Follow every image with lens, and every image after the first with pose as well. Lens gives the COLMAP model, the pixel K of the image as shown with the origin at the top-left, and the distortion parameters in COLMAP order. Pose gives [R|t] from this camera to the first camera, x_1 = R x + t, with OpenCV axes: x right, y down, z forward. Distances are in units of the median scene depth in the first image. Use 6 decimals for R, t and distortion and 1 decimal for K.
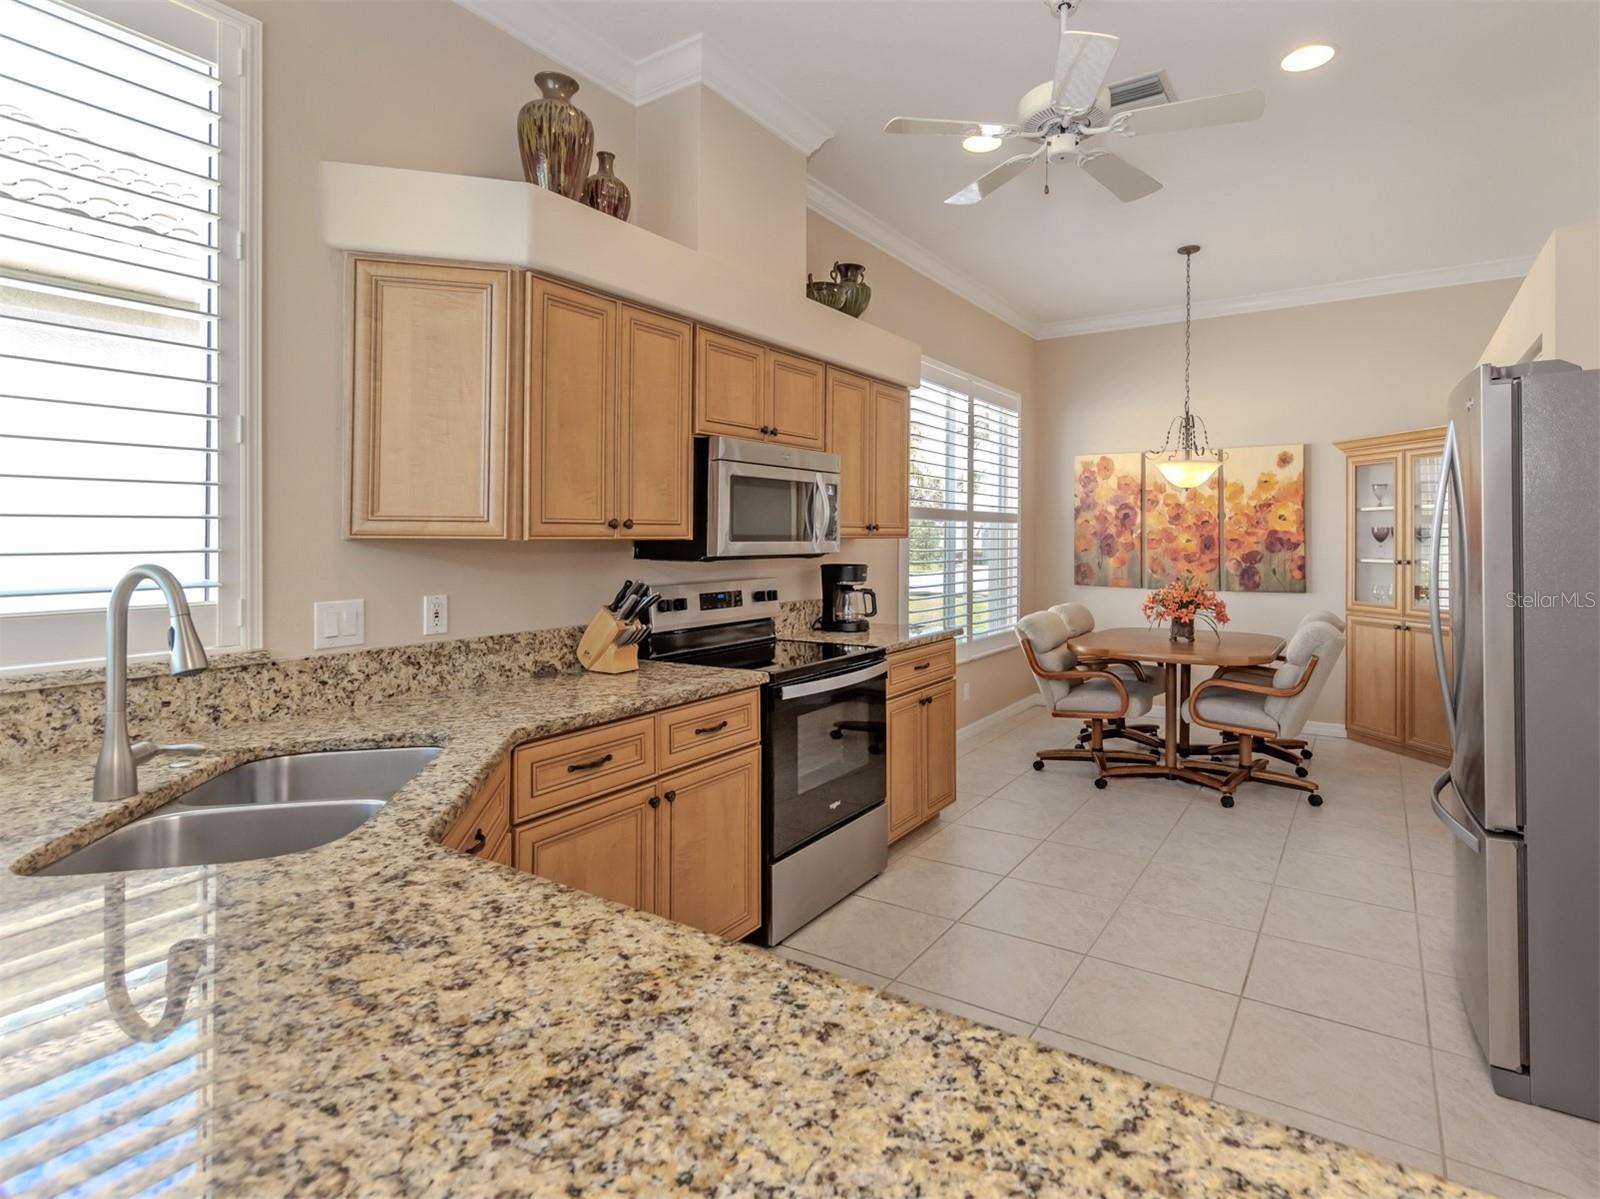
lens RADIAL K [[834.3, 0, 856.2], [0, 834.3, 537.1], [0, 0, 1]] dist [0.011653, 0.000137]
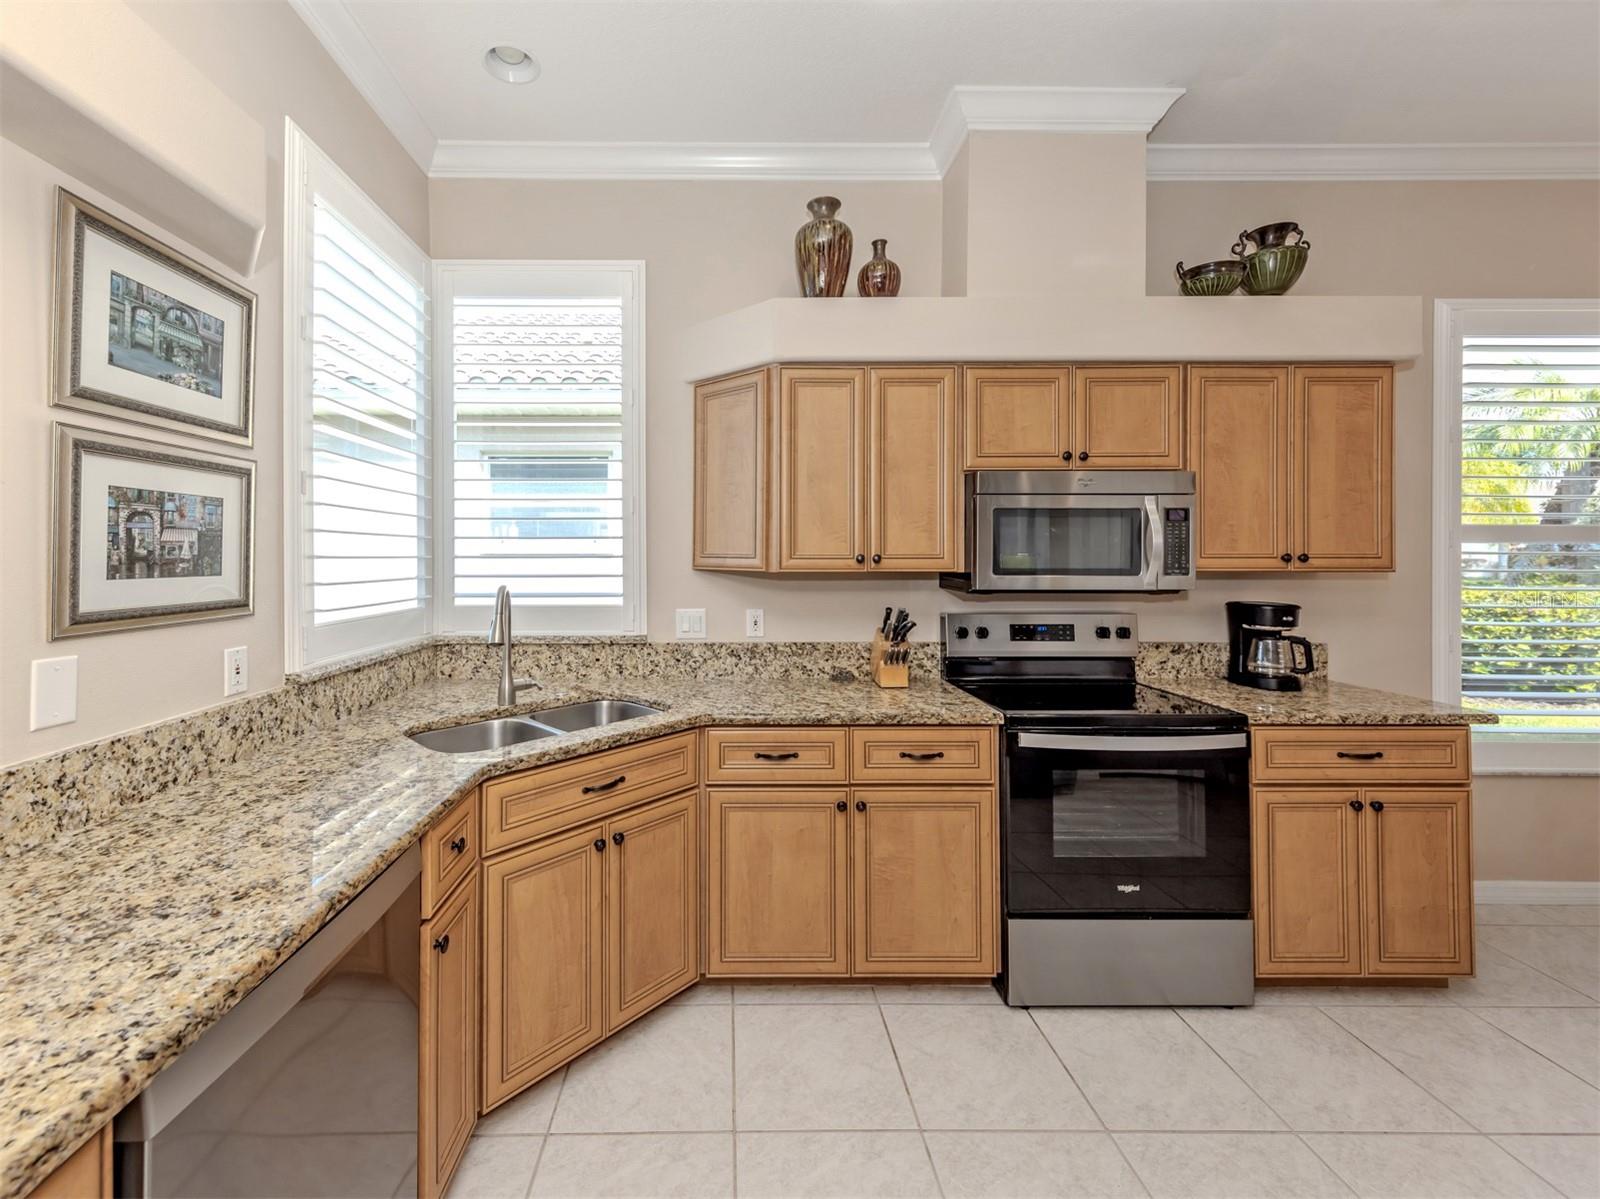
lens RADIAL K [[659.2, 0, 725.3], [0, 659.2, 552.4], [0, 0, 1]] dist [0.009607, -0.000527]
pose [[0.532198, -0.000761, -0.846619, 0.296659], [-0.000959, 0.999998, -0.001502, -0.017644], [0.846619, 0.001611, 0.532197, 0.264773]]
